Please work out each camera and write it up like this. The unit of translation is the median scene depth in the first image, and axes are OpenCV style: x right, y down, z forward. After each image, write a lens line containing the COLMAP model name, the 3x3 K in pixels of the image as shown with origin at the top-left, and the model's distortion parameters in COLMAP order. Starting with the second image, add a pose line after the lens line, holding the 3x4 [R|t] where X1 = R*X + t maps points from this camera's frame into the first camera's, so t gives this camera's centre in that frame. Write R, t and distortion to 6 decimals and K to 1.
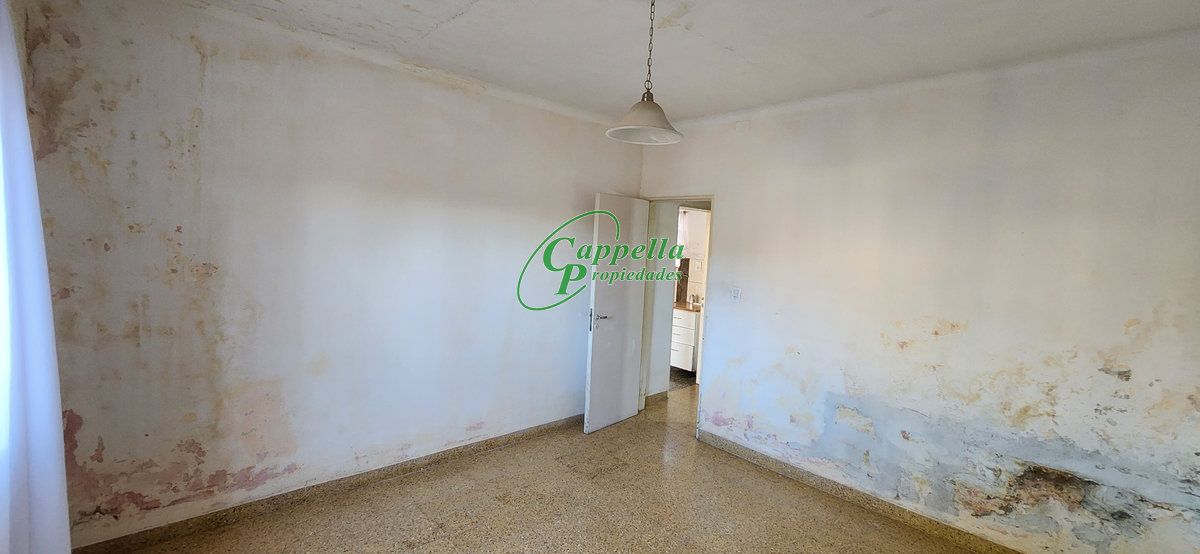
lens RADIAL K [[495.4, 0, 592.1], [0, 495.4, 270.9], [0, 0, 1]] dist [-0.000805, -0.000375]
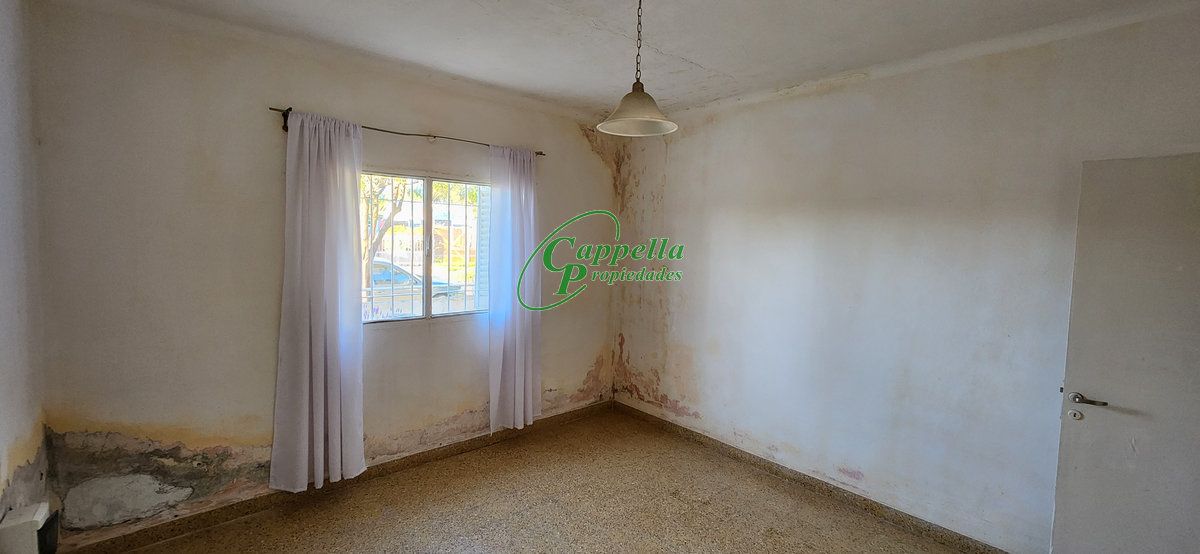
lens RADIAL K [[495.4, 0, 592.1], [0, 495.4, 270.9], [0, 0, 1]] dist [-0.000805, -0.000375]
pose [[-0.032545, 0.011044, -0.999409, 0.823367], [-0.094469, 0.995428, 0.014076, 0.001681], [0.994996, 0.094871, -0.031353, 0.736963]]
